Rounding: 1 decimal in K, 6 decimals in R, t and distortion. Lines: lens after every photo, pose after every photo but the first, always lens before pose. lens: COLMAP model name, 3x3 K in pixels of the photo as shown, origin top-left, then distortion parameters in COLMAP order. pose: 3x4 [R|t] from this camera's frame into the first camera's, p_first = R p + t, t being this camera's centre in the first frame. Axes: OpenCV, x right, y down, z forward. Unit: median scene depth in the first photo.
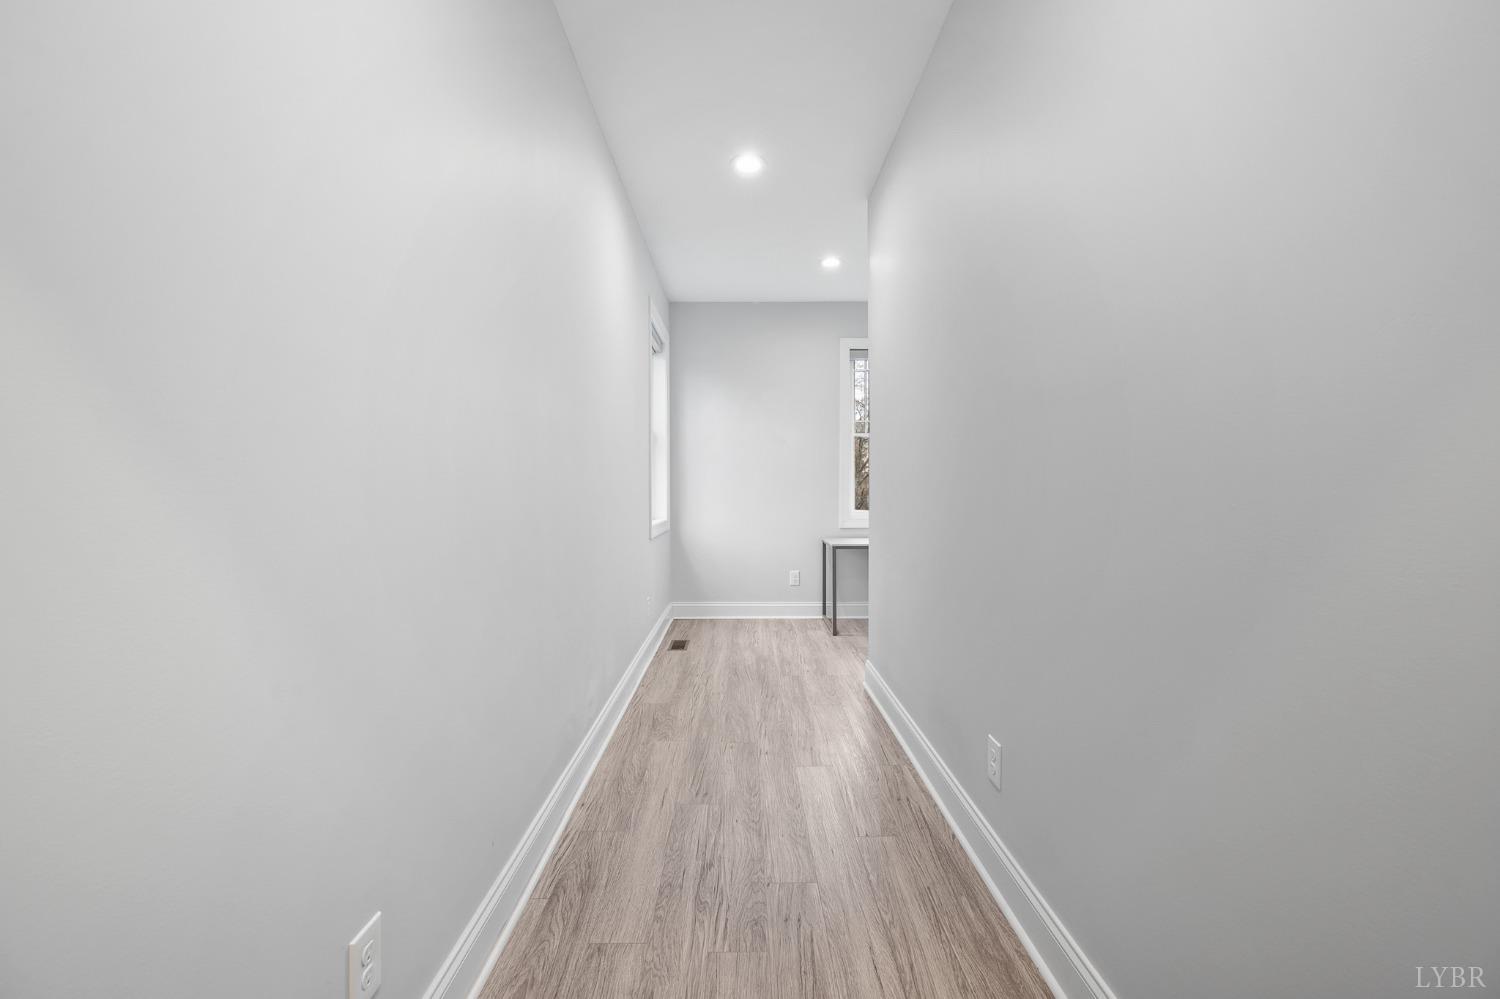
lens RADIAL K [[591.8, 0, 754.4], [0, 591.8, 494.2], [0, 0, 1]] dist [-0.000715, -0.000208]
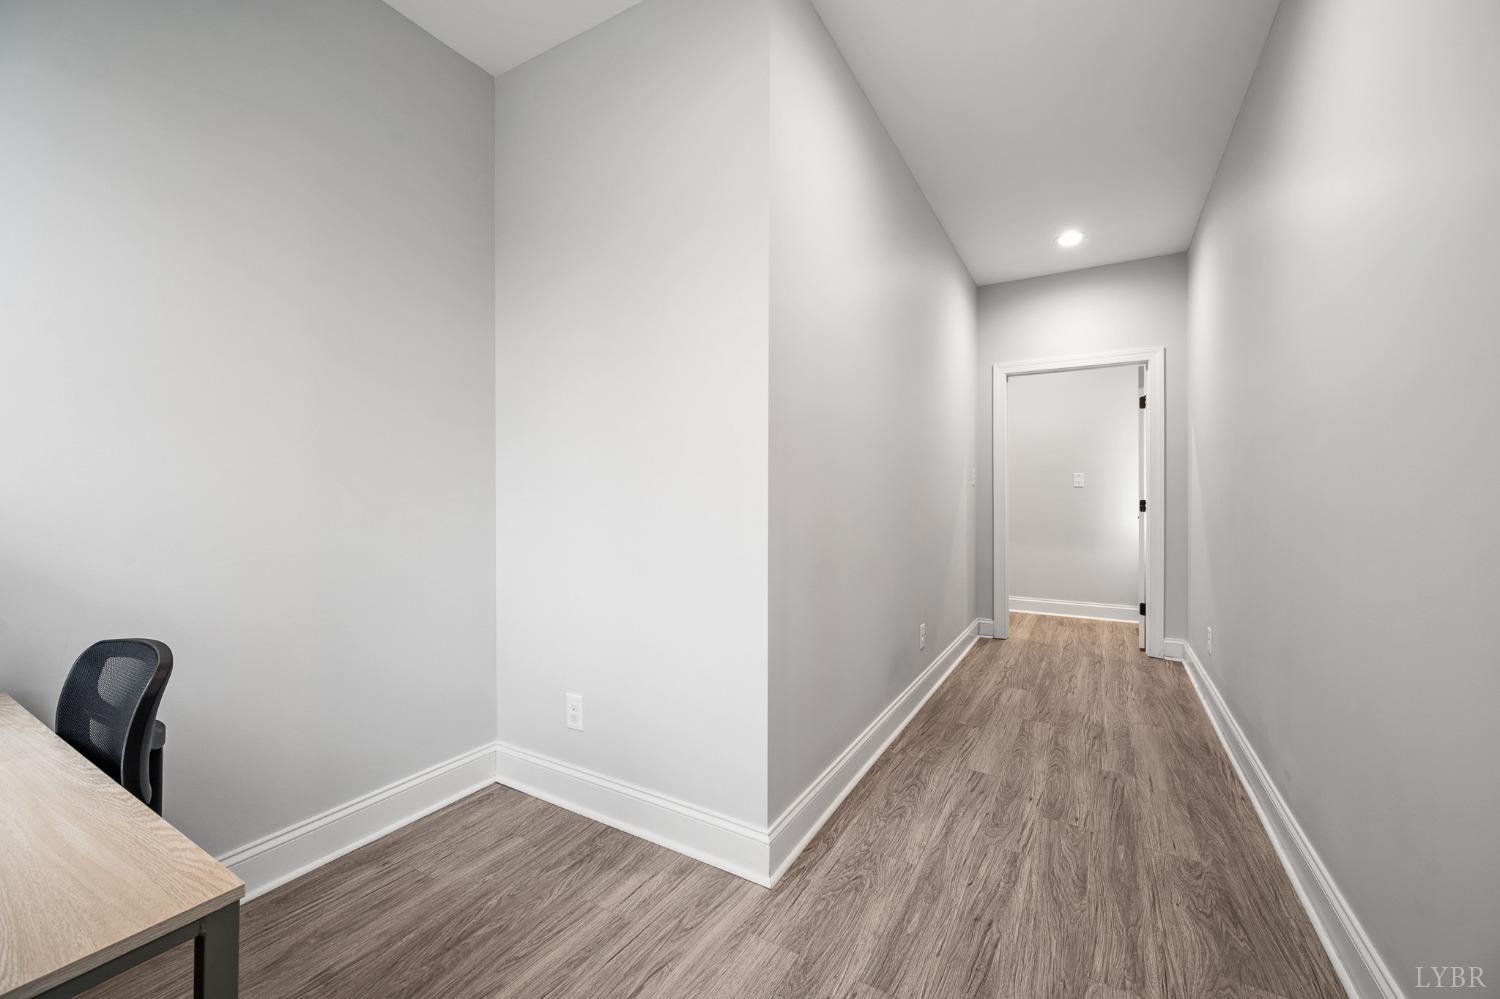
lens RADIAL K [[591.8, 0, 754.4], [0, 591.8, 494.2], [0, 0, 1]] dist [-0.000715, -0.000208]
pose [[-0.852275, -0.002005, 0.523090, -0.087045], [0.002533, 0.999965, 0.007959, -0.014480], [-0.523087, 0.008108, -0.852241, 1.972615]]
